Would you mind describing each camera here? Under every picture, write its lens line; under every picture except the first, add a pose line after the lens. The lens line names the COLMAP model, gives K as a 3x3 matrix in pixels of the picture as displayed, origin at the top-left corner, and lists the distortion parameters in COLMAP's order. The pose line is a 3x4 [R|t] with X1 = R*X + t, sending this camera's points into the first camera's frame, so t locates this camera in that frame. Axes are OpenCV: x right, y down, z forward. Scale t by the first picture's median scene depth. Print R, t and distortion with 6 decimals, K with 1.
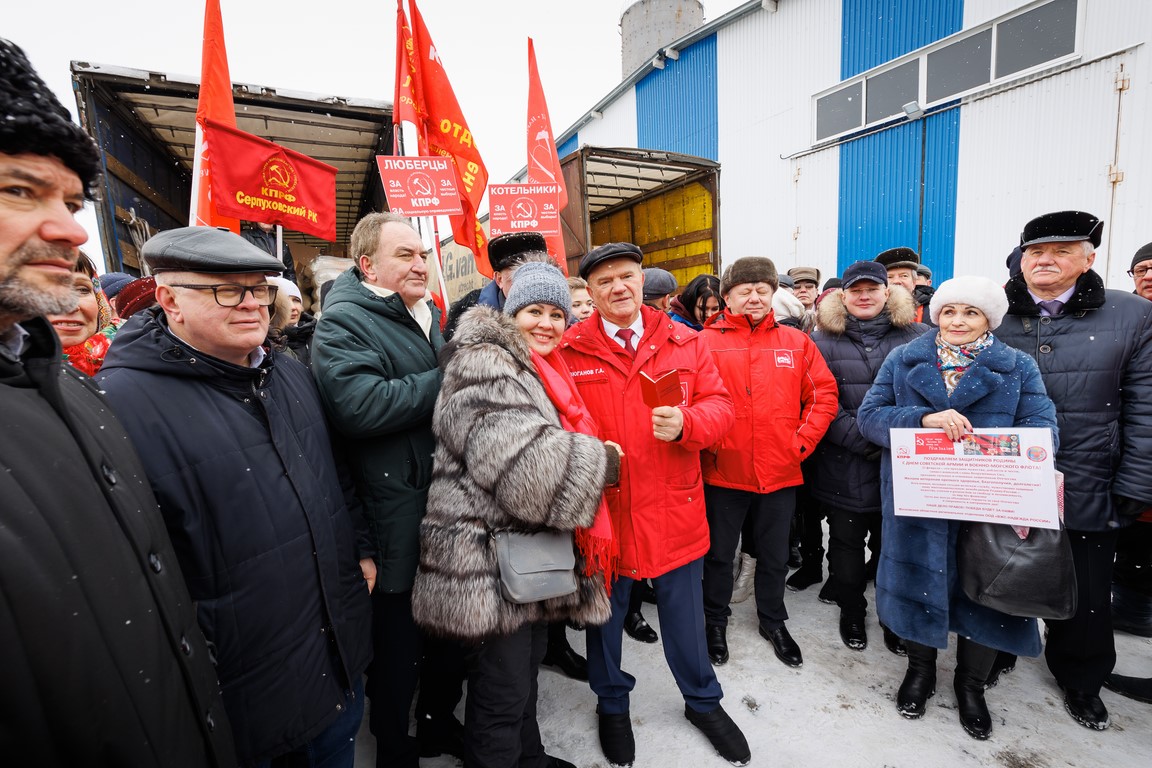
lens RADIAL K [[497.2, 0, 571.9], [0, 497.2, 378.5], [0, 0, 1]] dist [-0.000286, -0.000129]
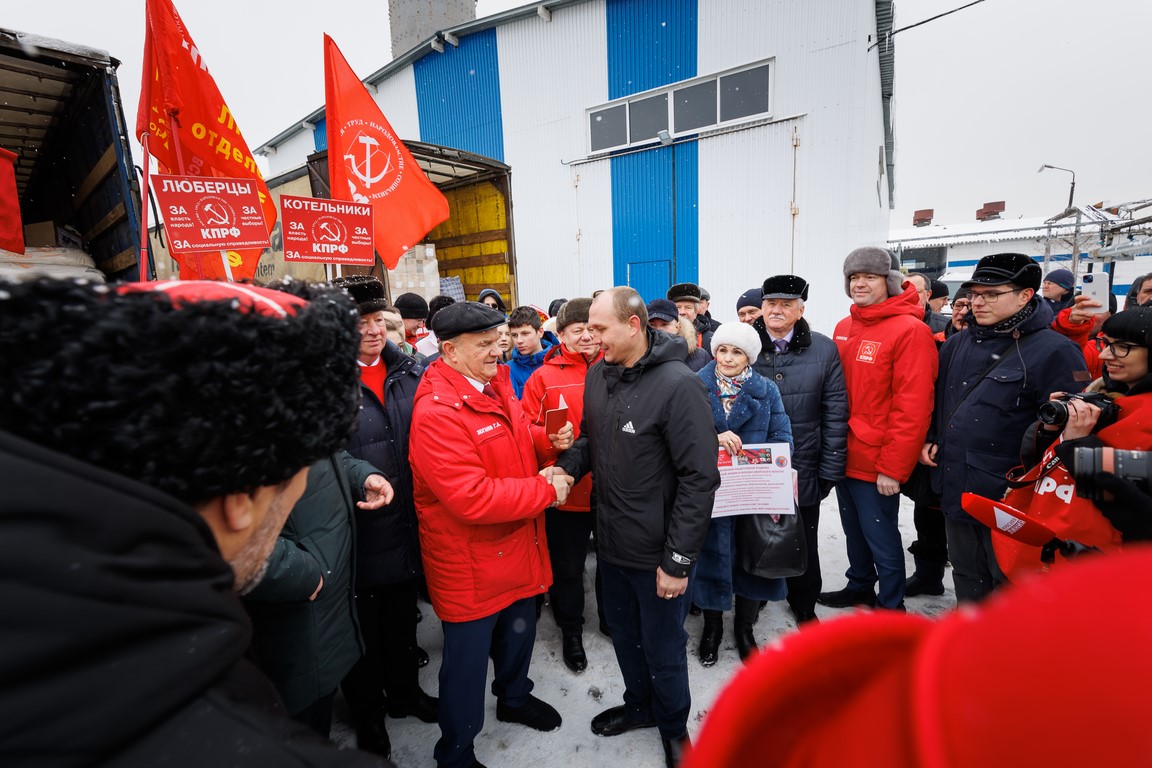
lens RADIAL K [[498.9, 0, 578.8], [0, 498.9, 380.7], [0, 0, 1]] dist [-0.000176, 0.000921]
pose [[0.910163, -0.065071, 0.409108, -0.025334], [0.051841, 0.997714, 0.043360, -0.030168], [-0.410994, -0.018256, 0.911455, -0.005724]]
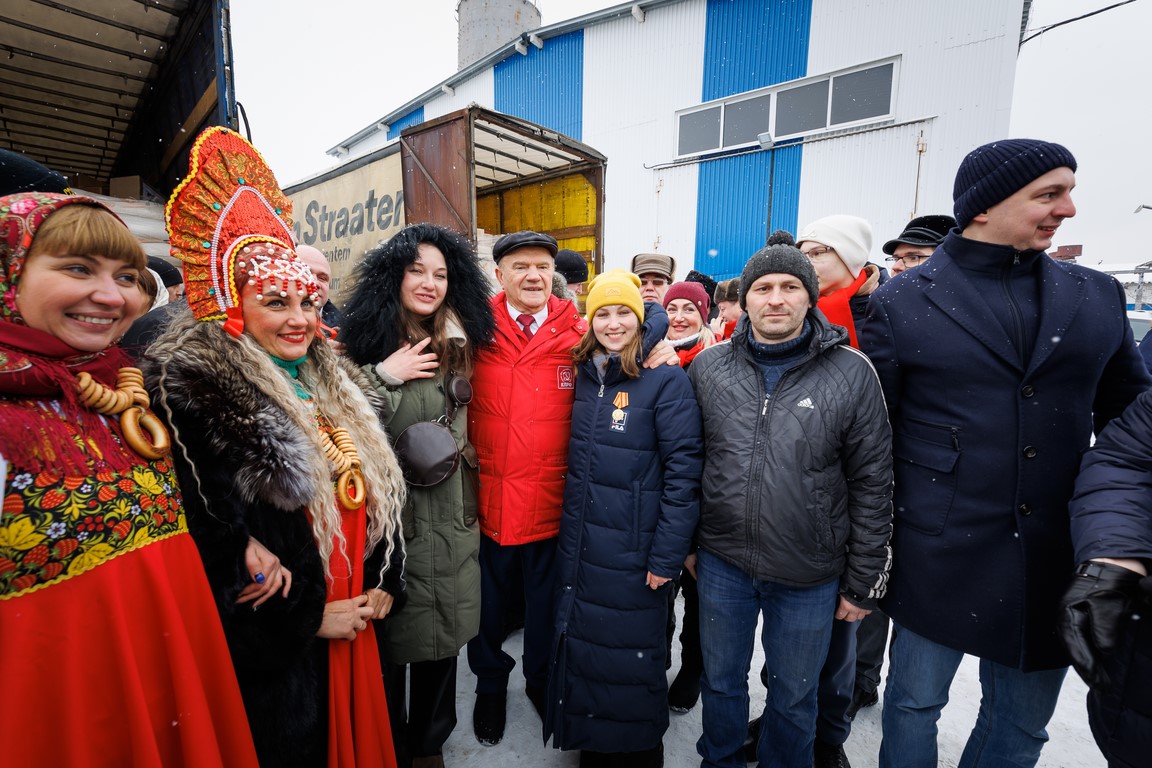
lens RADIAL K [[498.8, 0, 576.4], [0, 498.8, 375.9], [0, 0, 1]] dist [0.001975, 0.000287]
pose [[0.937190, 0.020722, 0.348202, -0.084748], [-0.019169, 0.999785, -0.007907, -0.007530], [-0.348291, 0.000736, 0.937386, 0.134699]]
